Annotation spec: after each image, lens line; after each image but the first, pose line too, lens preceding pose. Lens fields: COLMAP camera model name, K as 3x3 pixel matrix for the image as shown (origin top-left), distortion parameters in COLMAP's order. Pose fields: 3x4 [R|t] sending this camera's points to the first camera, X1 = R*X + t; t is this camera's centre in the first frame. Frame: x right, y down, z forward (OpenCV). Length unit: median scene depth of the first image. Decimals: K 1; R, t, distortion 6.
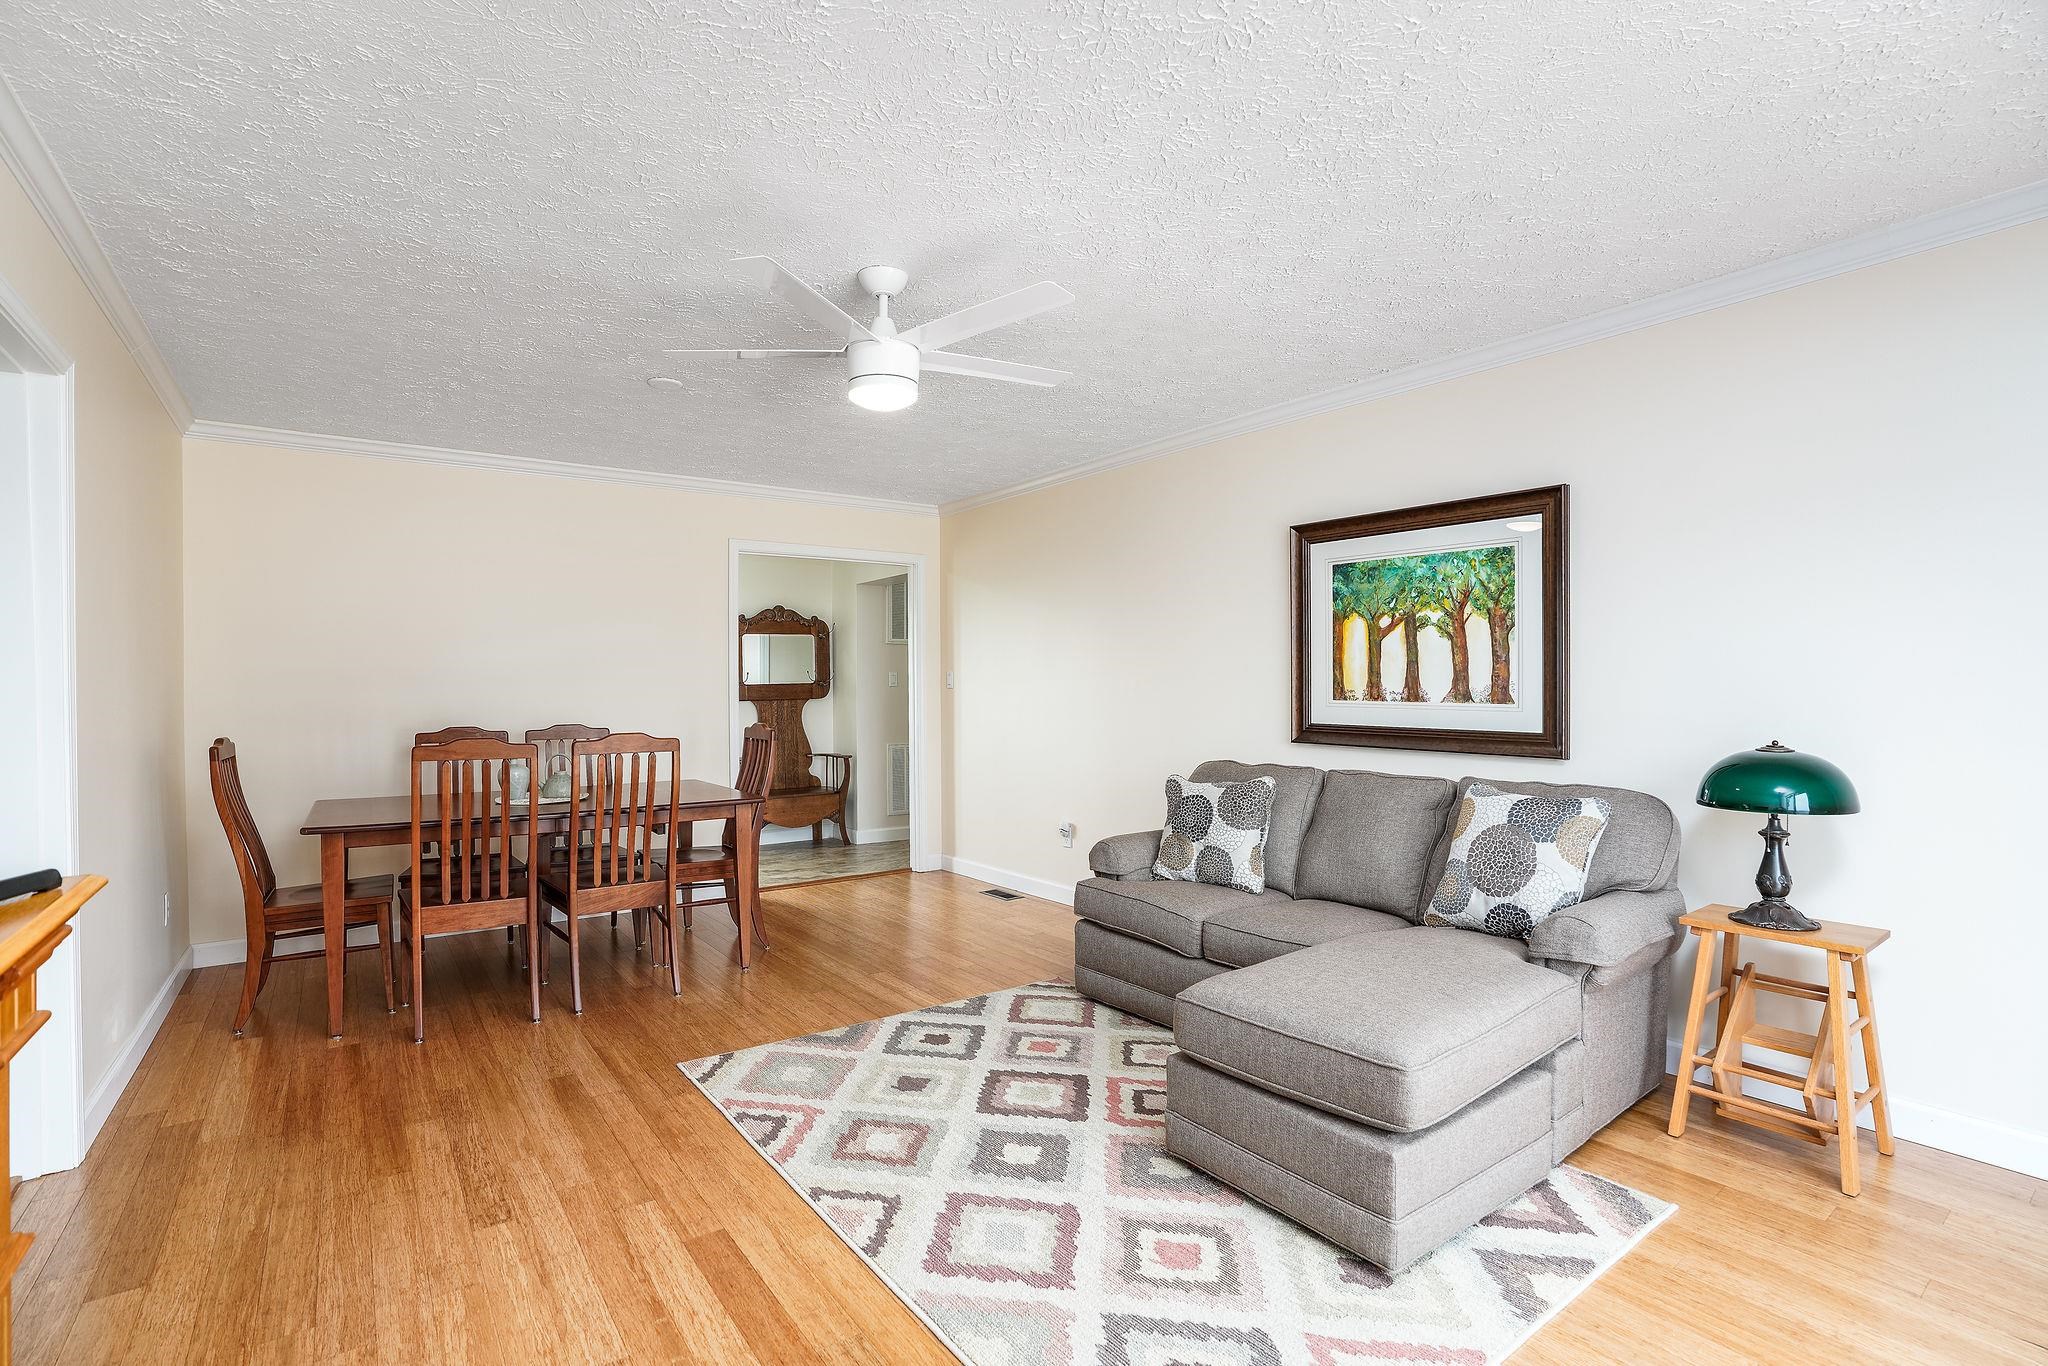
lens RADIAL K [[948.7, 0, 1028.8], [0, 948.7, 690.5], [0, 0, 1]] dist [-0.018122, 0.000040]
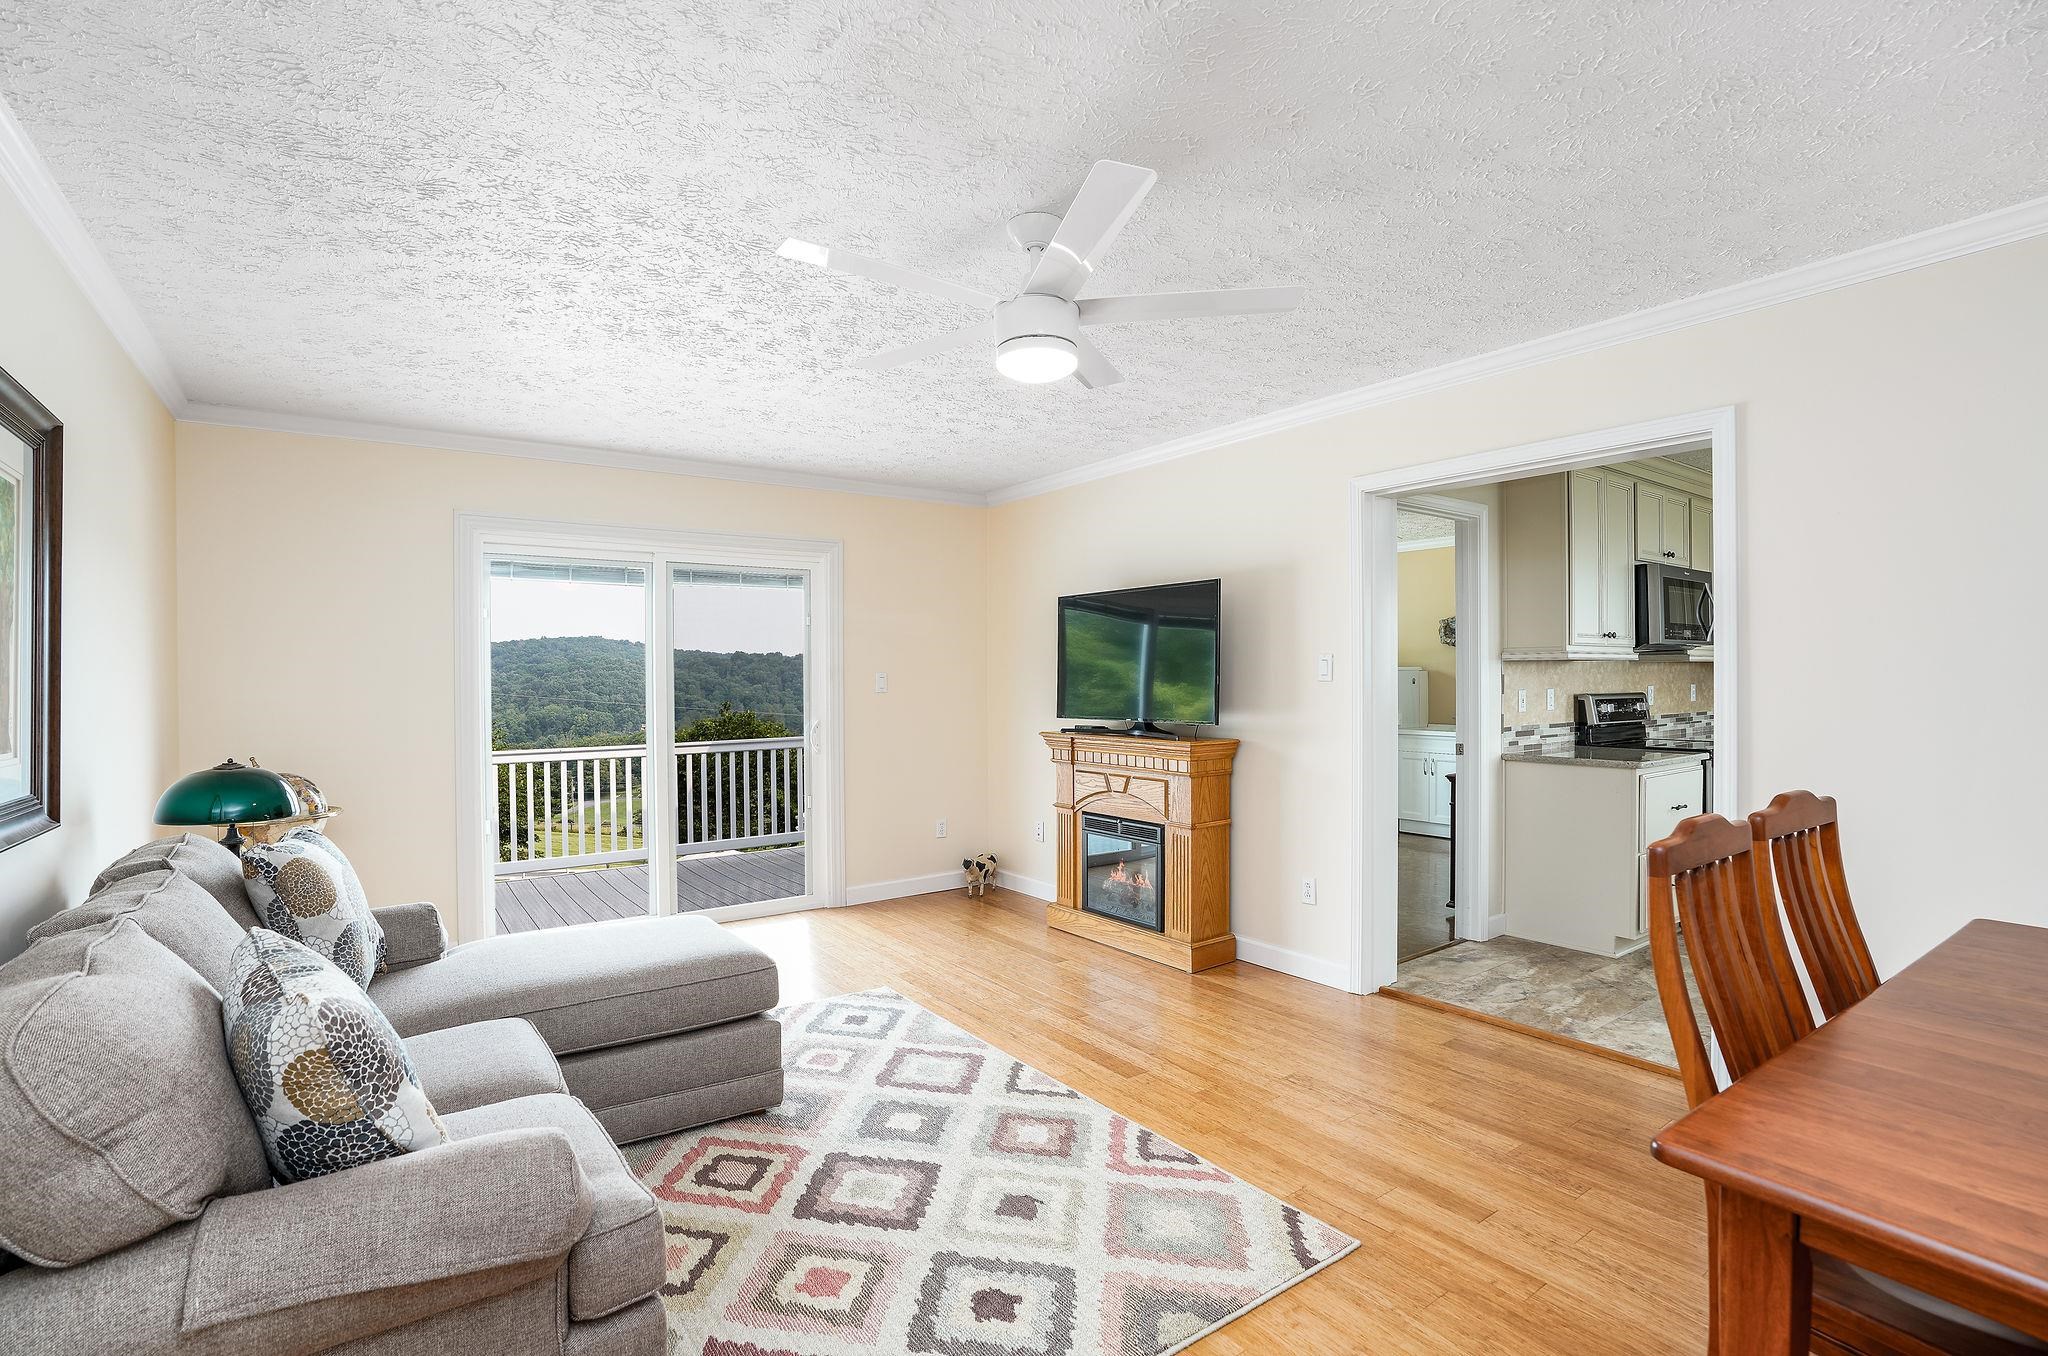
lens RADIAL K [[948.7, 0, 1024.3], [0, 948.7, 678.6], [0, 0, 1]] dist [-0.018122, 0.000040]
pose [[-0.999774, 0.011870, 0.017619, -0.160503], [0.011946, 0.999920, 0.004191, -0.032323], [-0.017568, 0.004400, -0.999836, 1.938380]]
